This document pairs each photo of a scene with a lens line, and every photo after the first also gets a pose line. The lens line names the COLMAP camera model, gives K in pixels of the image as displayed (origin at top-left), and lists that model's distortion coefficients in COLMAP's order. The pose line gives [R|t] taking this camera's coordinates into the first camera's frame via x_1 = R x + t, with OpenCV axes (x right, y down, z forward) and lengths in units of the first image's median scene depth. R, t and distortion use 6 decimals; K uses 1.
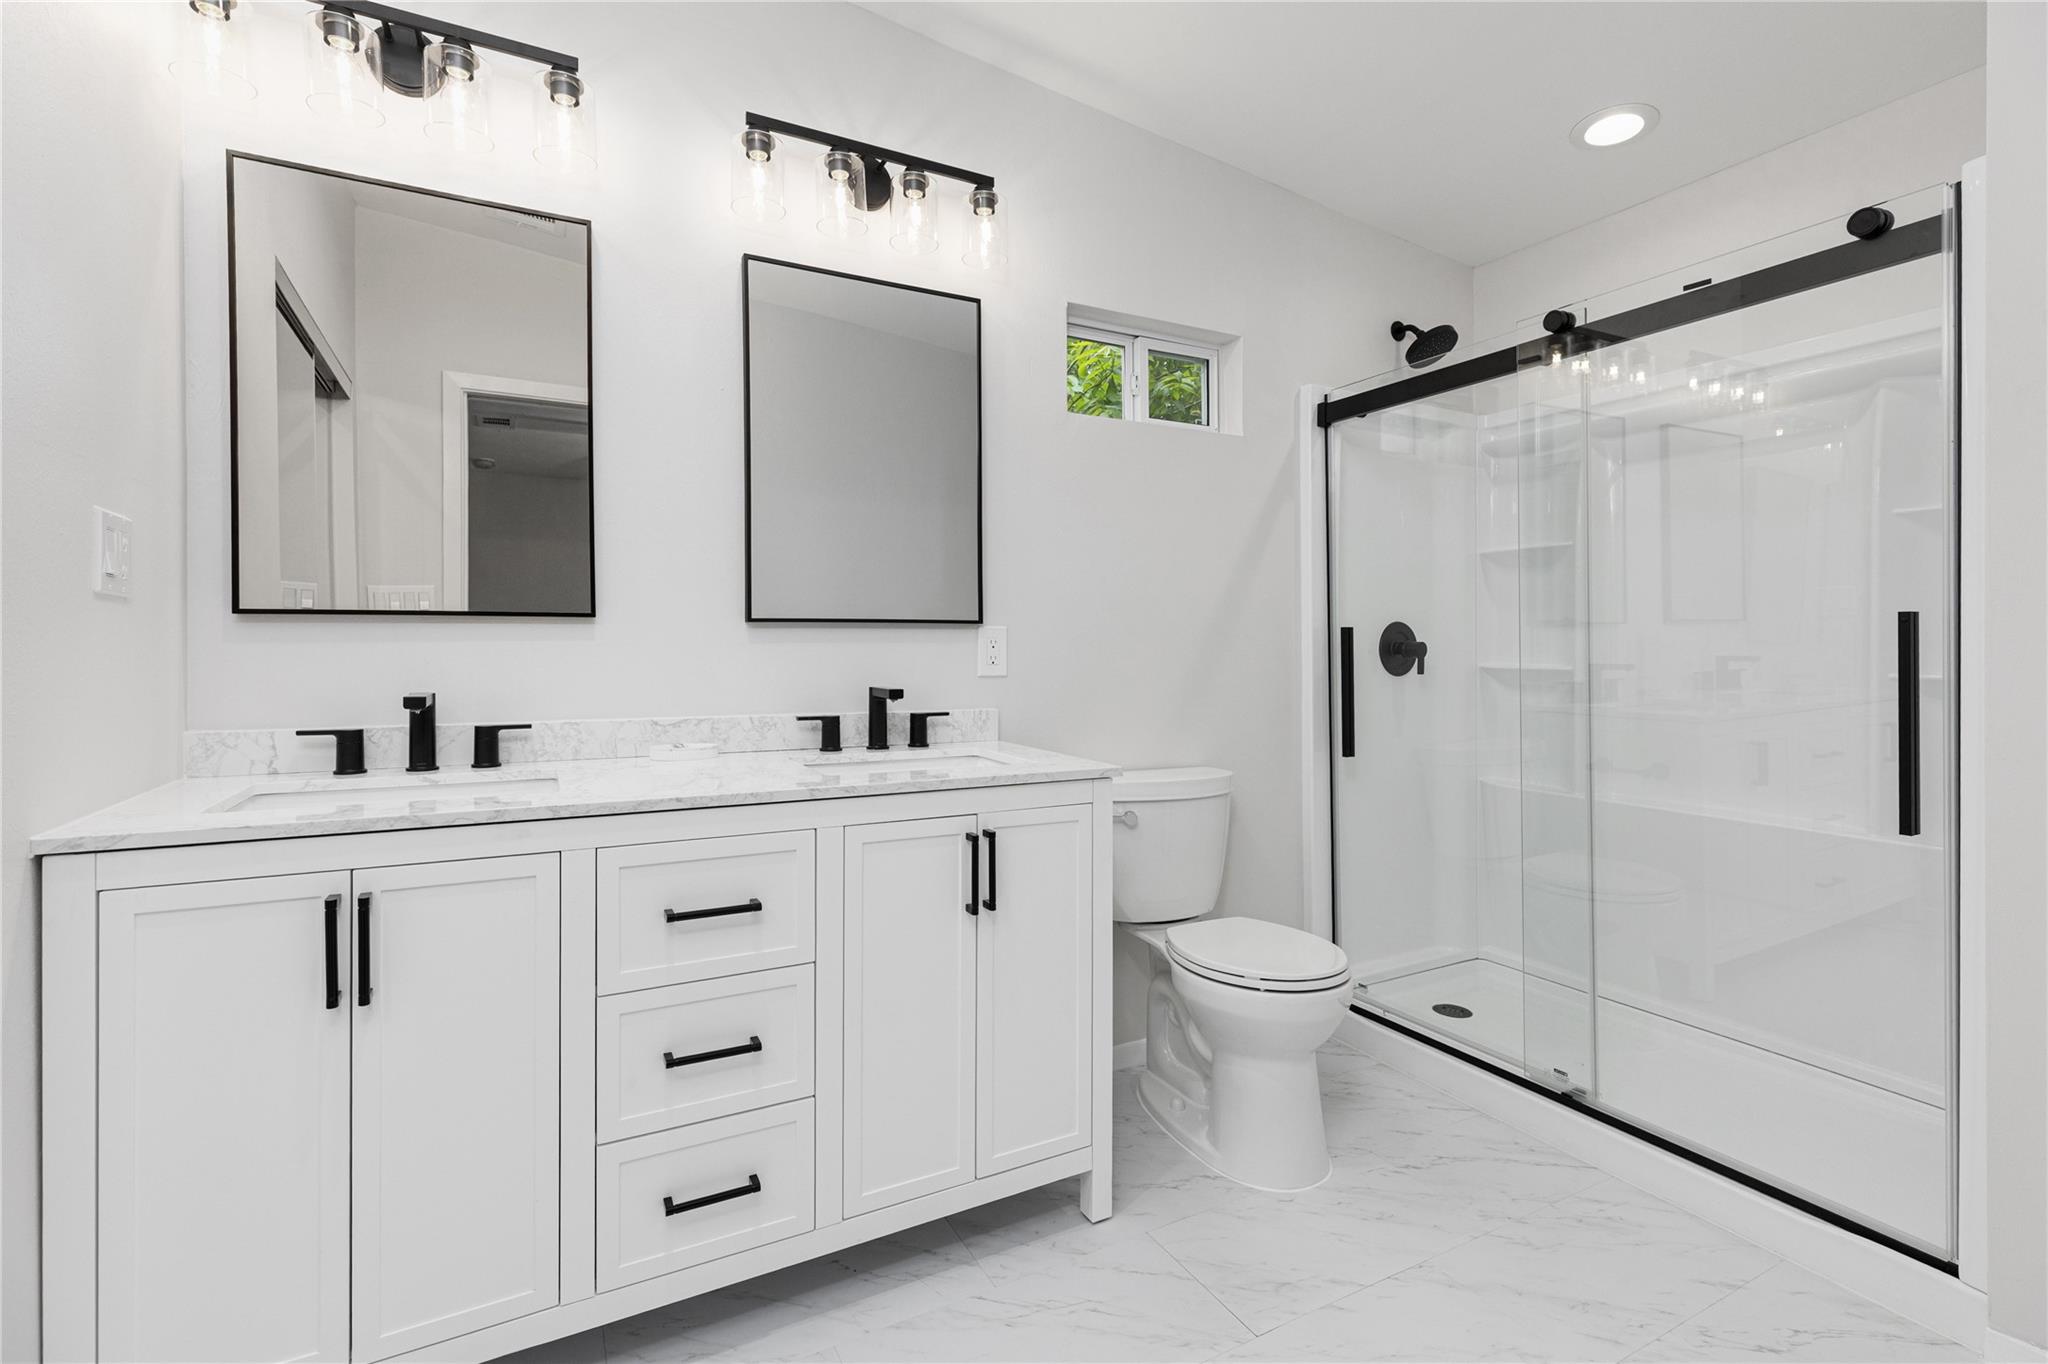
lens RADIAL K [[919.0, 0, 1021.5], [0, 919.0, 655.8], [0, 0, 1]] dist [0.003432, 0.000261]
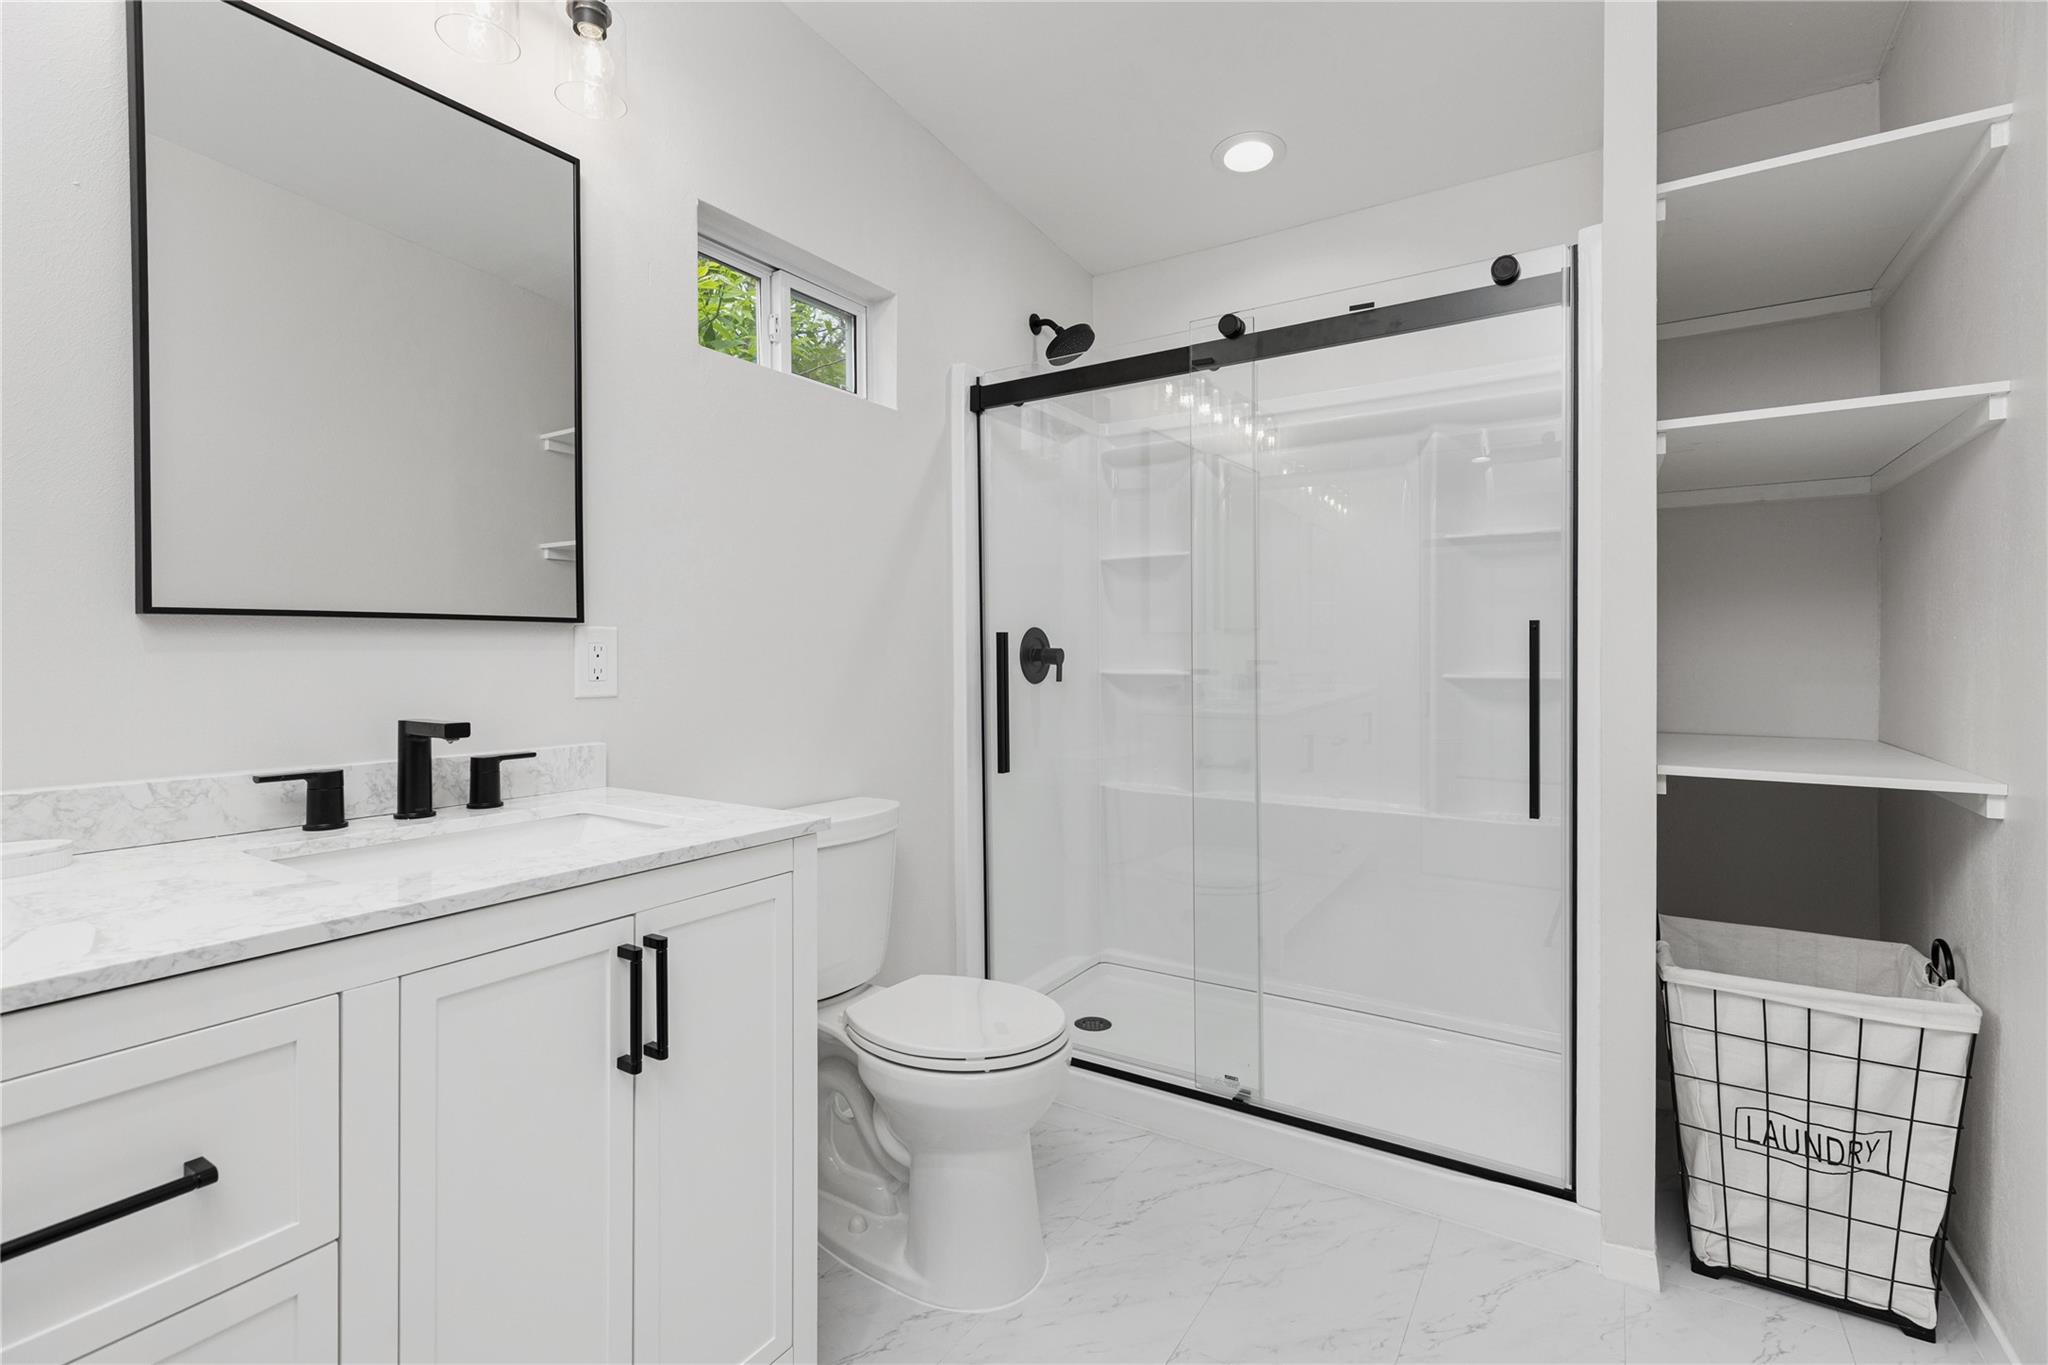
lens RADIAL K [[919.0, 0, 1021.5], [0, 919.0, 656.3], [0, 0, 1]] dist [0.003432, 0.000261]
pose [[0.872846, -0.005775, 0.487961, -0.098505], [0.009260, 0.999946, -0.004729, -0.003008], [-0.487907, 0.008646, 0.872853, 0.234604]]
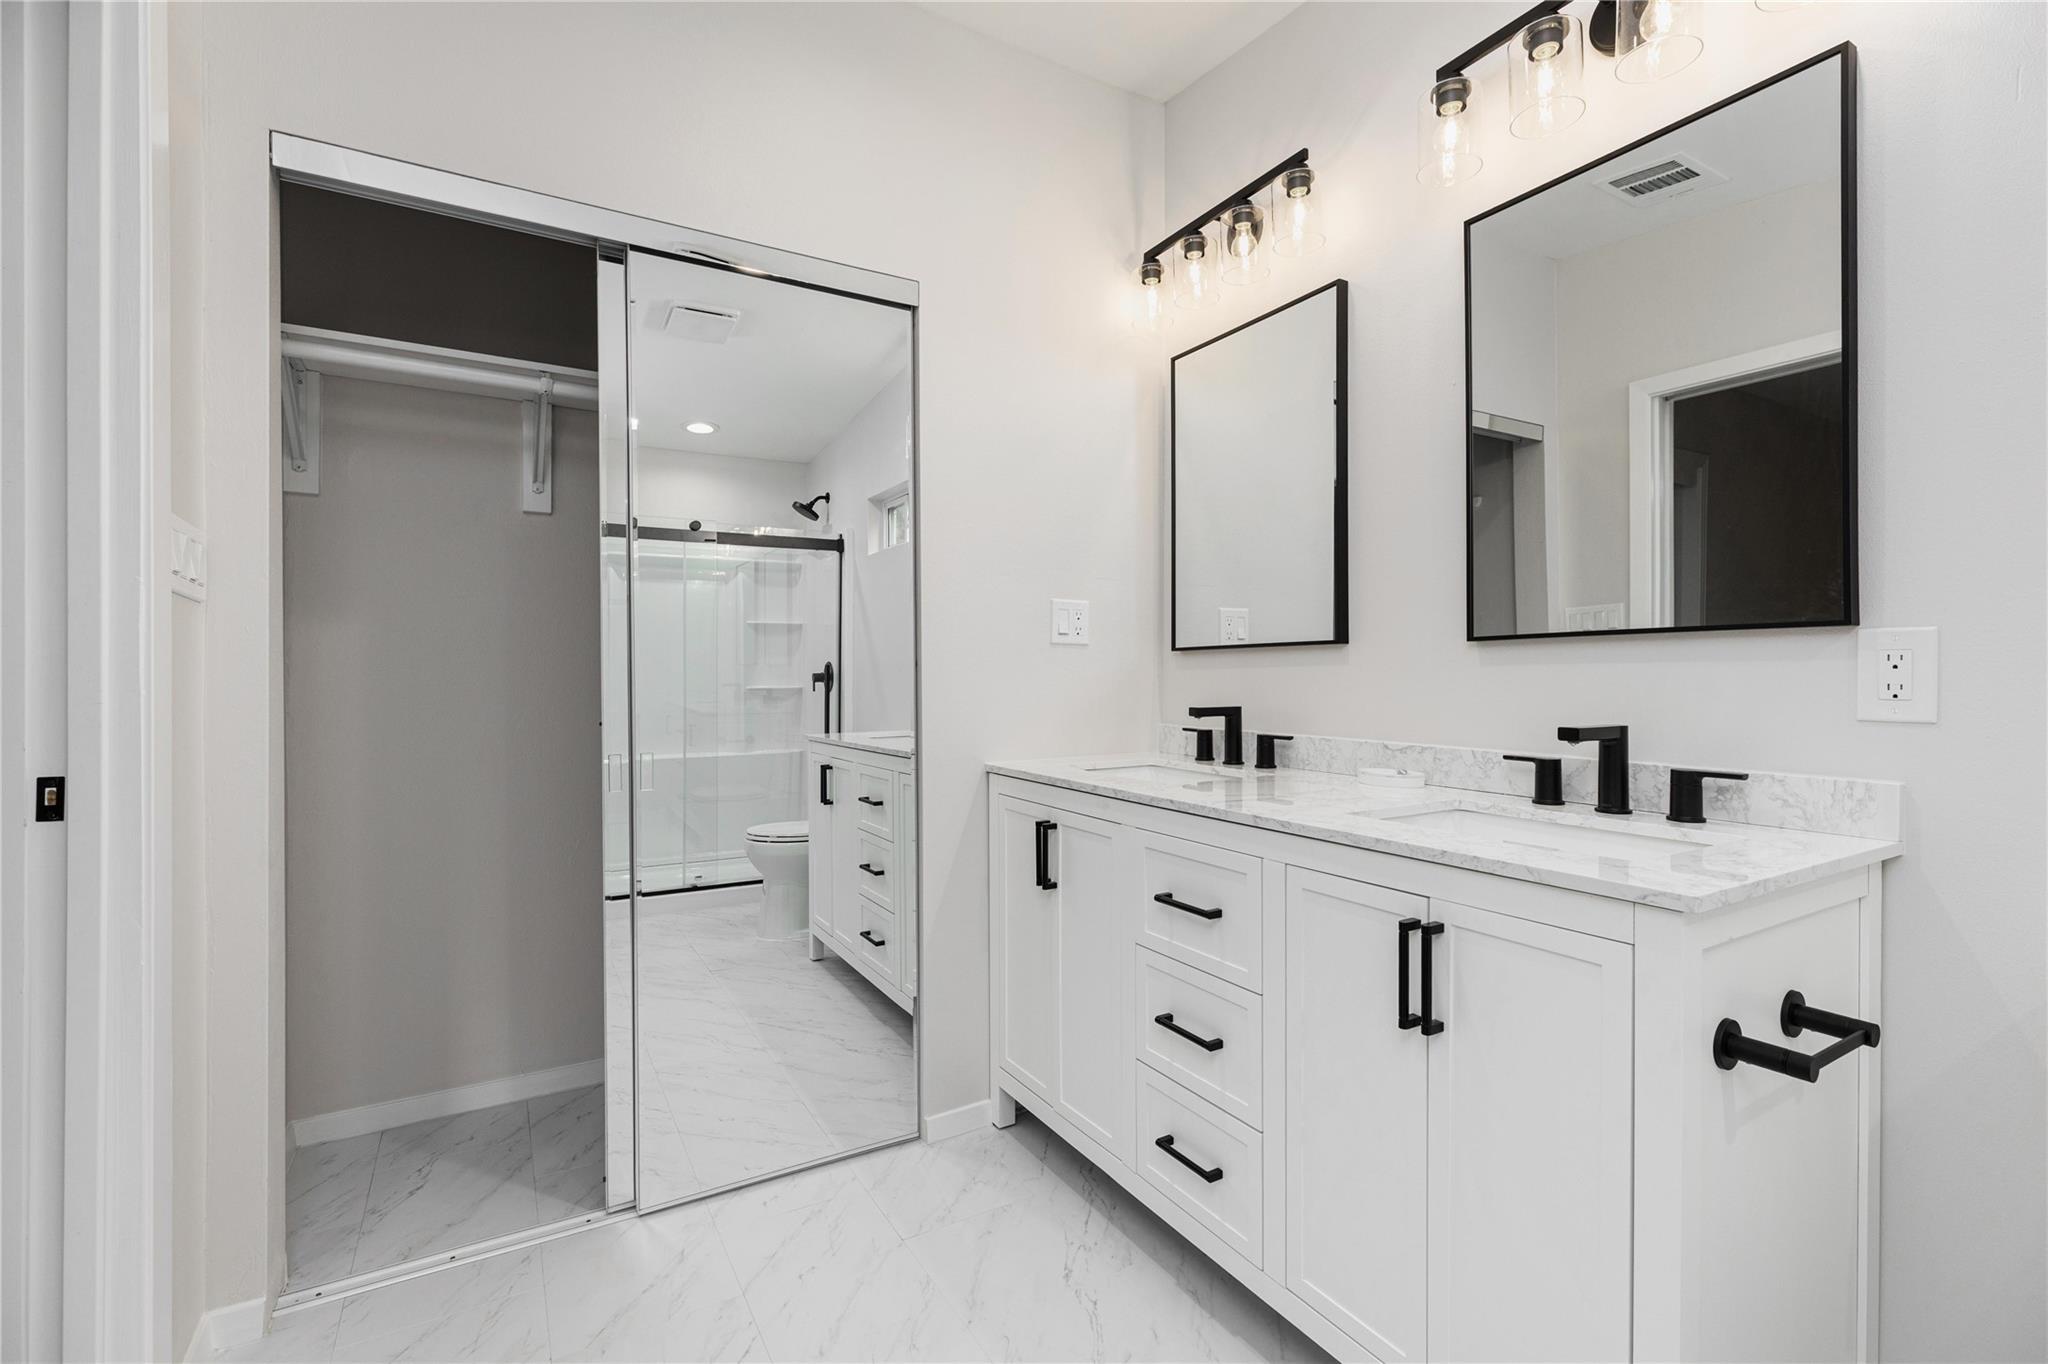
lens RADIAL K [[908.7, 0, 1020.5], [0, 908.7, 684.9], [0, 0, 1]] dist [0.000585, 0.000051]
pose [[0.040811, 0.010530, -0.999111, 0.512843], [-0.006023, 0.999929, 0.010292, -0.001512], [0.999149, 0.005598, 0.040872, 0.504565]]
